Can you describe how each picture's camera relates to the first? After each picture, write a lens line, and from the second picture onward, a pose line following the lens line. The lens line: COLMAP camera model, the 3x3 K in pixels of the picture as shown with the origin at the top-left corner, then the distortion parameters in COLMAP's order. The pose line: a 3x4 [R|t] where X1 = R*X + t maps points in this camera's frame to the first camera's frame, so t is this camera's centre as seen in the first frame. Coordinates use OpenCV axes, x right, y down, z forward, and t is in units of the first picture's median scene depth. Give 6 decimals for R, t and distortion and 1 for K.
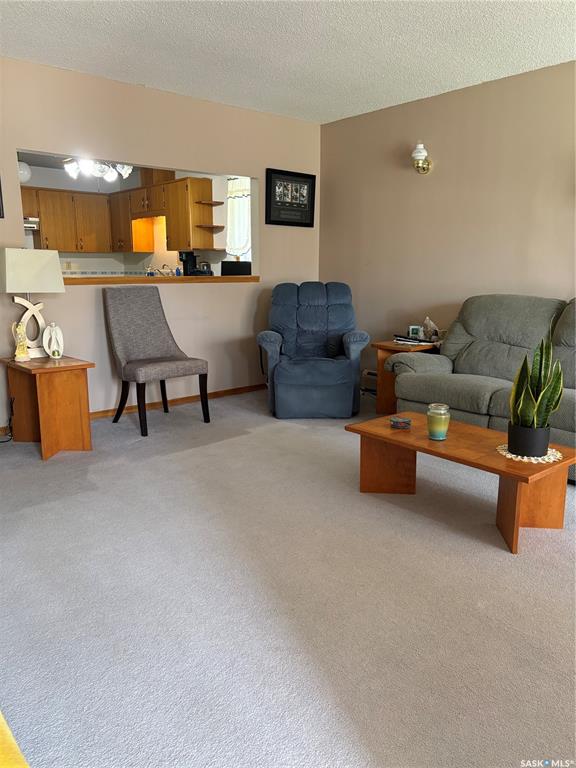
lens RADIAL K [[584.9, 0, 290.3], [0, 584.9, 382.1], [0, 0, 1]] dist [0.054830, -0.016695]
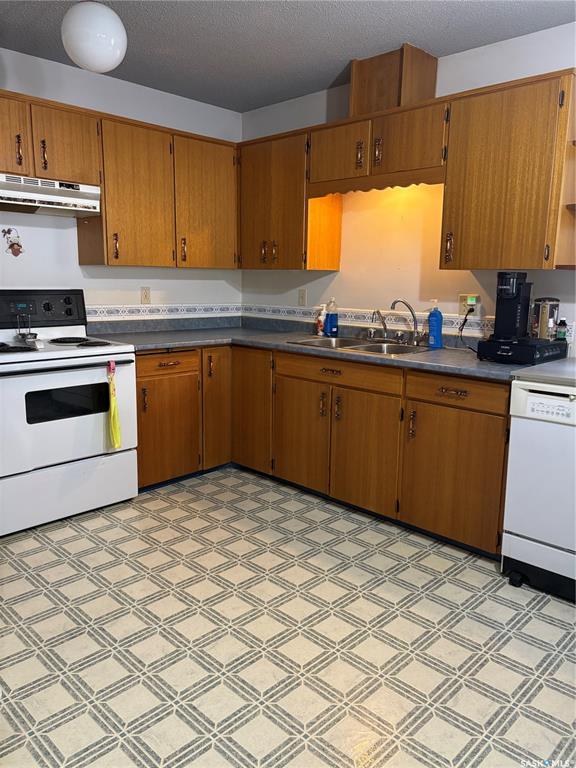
lens RADIAL K [[584.9, 0, 284.8], [0, 584.9, 380.9], [0, 0, 1]] dist [0.054830, -0.016695]
pose [[0.996299, 0.005119, 0.085801, -0.335647], [-0.003495, 0.999812, -0.019065, -0.133488], [-0.085883, 0.018695, 0.996130, 0.583525]]
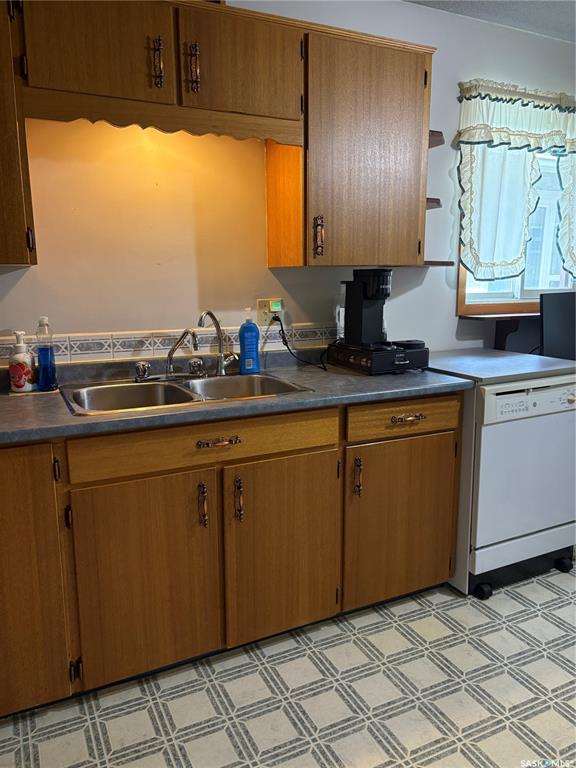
lens RADIAL K [[584.9, 0, 289.3], [0, 584.9, 391.1], [0, 0, 1]] dist [0.054830, -0.016695]
pose [[0.241076, -0.176854, 0.954256, -0.483348], [0.191841, 0.972539, 0.131777, -0.194155], [-0.951357, 0.151297, 0.268384, 0.899400]]
